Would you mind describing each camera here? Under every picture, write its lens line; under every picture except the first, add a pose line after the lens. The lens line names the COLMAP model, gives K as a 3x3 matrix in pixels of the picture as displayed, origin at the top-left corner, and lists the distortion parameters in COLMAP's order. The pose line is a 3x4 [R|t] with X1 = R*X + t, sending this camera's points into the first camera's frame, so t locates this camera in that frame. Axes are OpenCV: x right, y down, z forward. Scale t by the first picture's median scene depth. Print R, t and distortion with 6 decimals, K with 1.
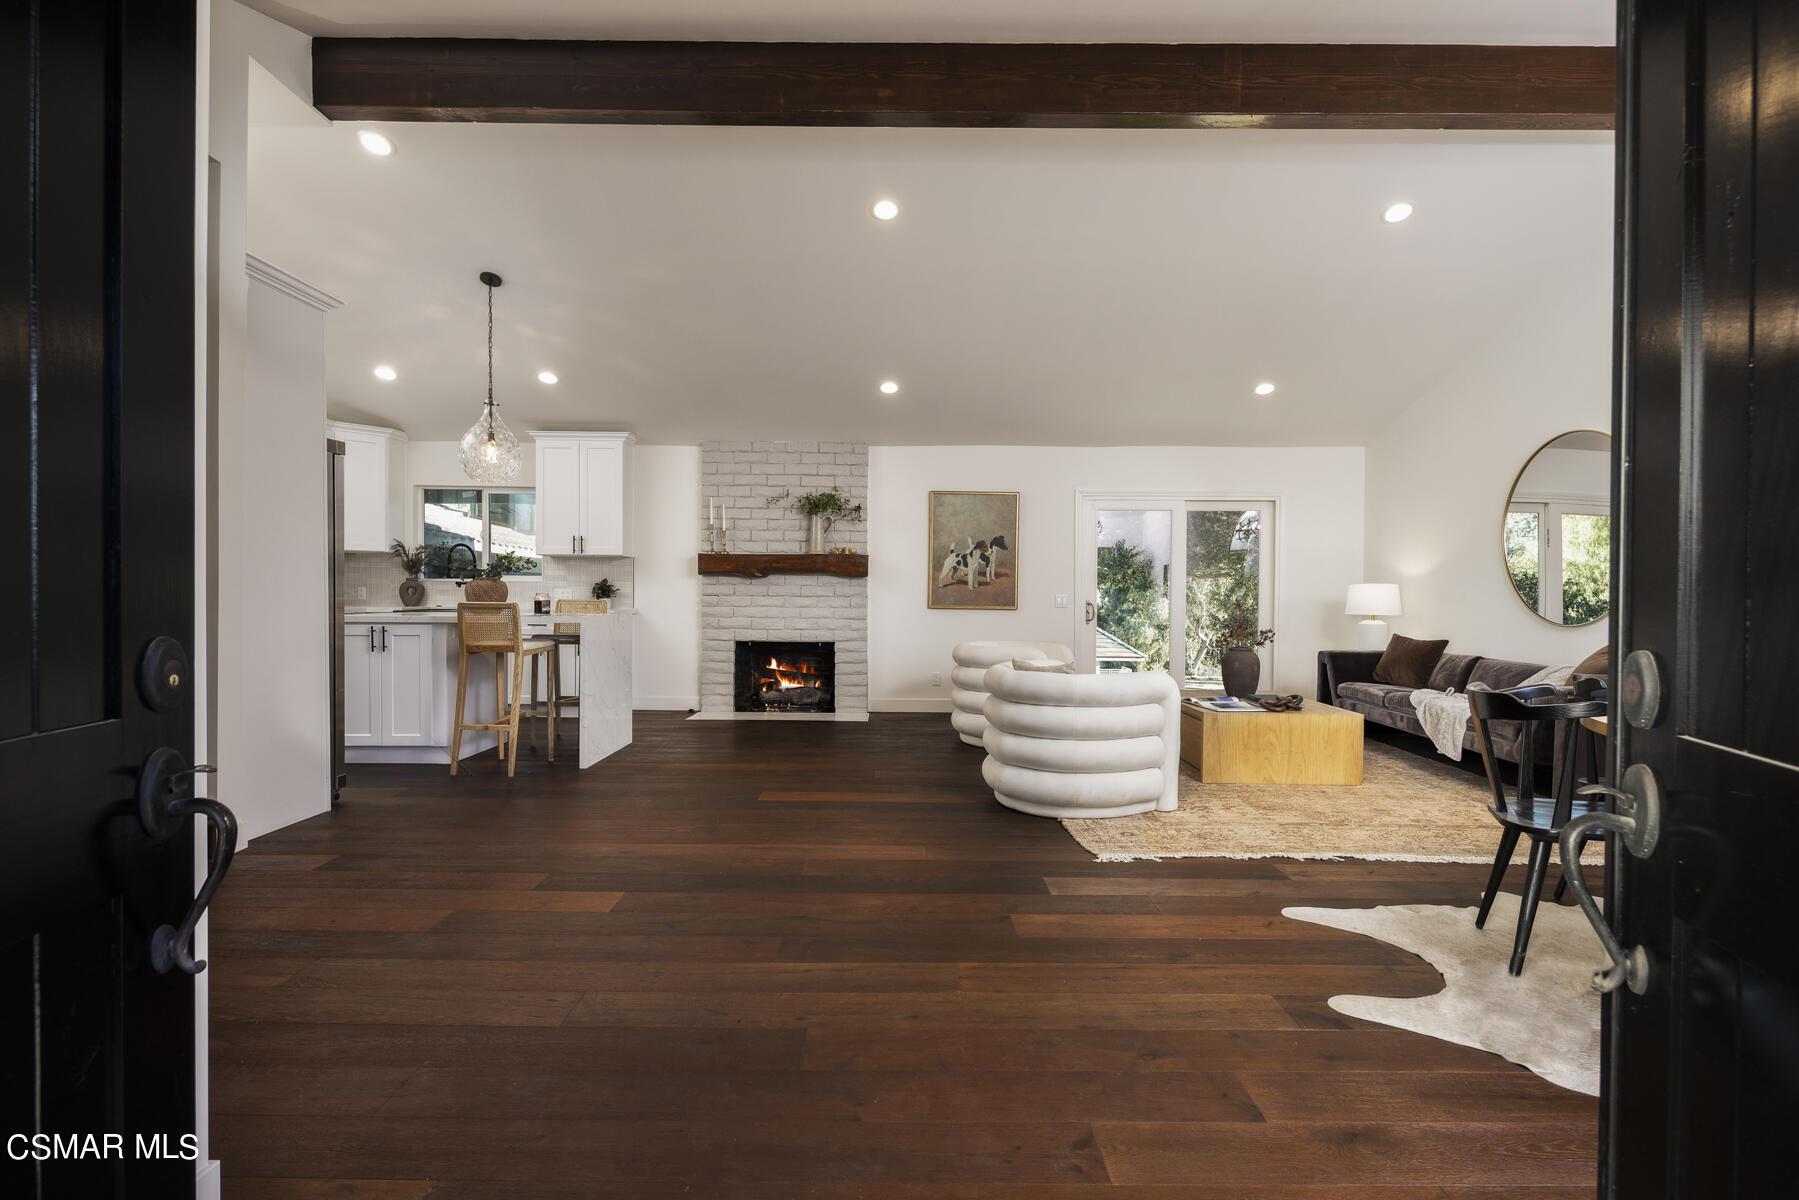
lens RADIAL K [[878.9, 0, 897.8], [0, 878.9, 594.5], [0, 0, 1]] dist [-0.002557, -0.000432]
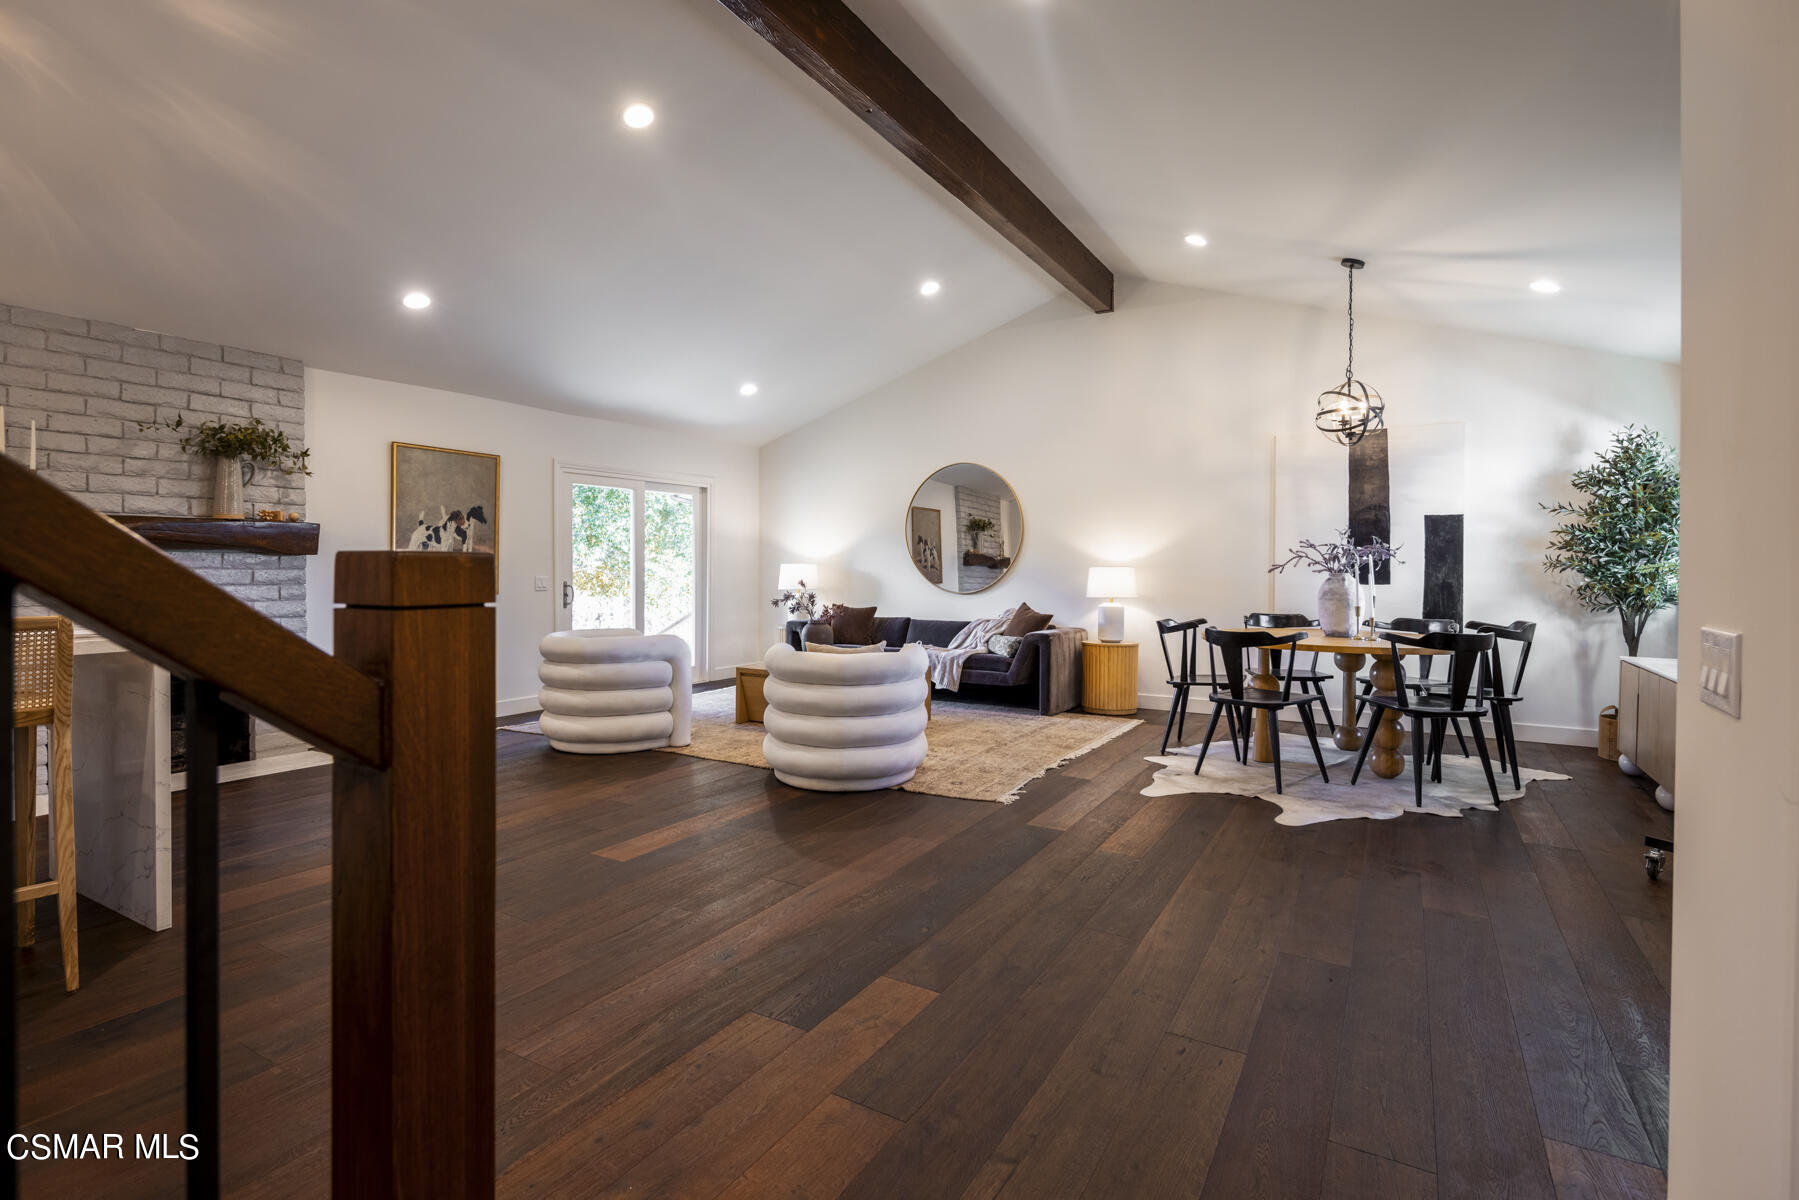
lens RADIAL K [[878.9, 0, 890.4], [0, 878.9, 571.8], [0, 0, 1]] dist [-0.002557, -0.000432]
pose [[0.496477, -0.010587, 0.867985, -0.406902], [0.007385, 0.999941, 0.007972, -0.008754], [-0.868018, 0.002452, 0.496526, 0.255961]]
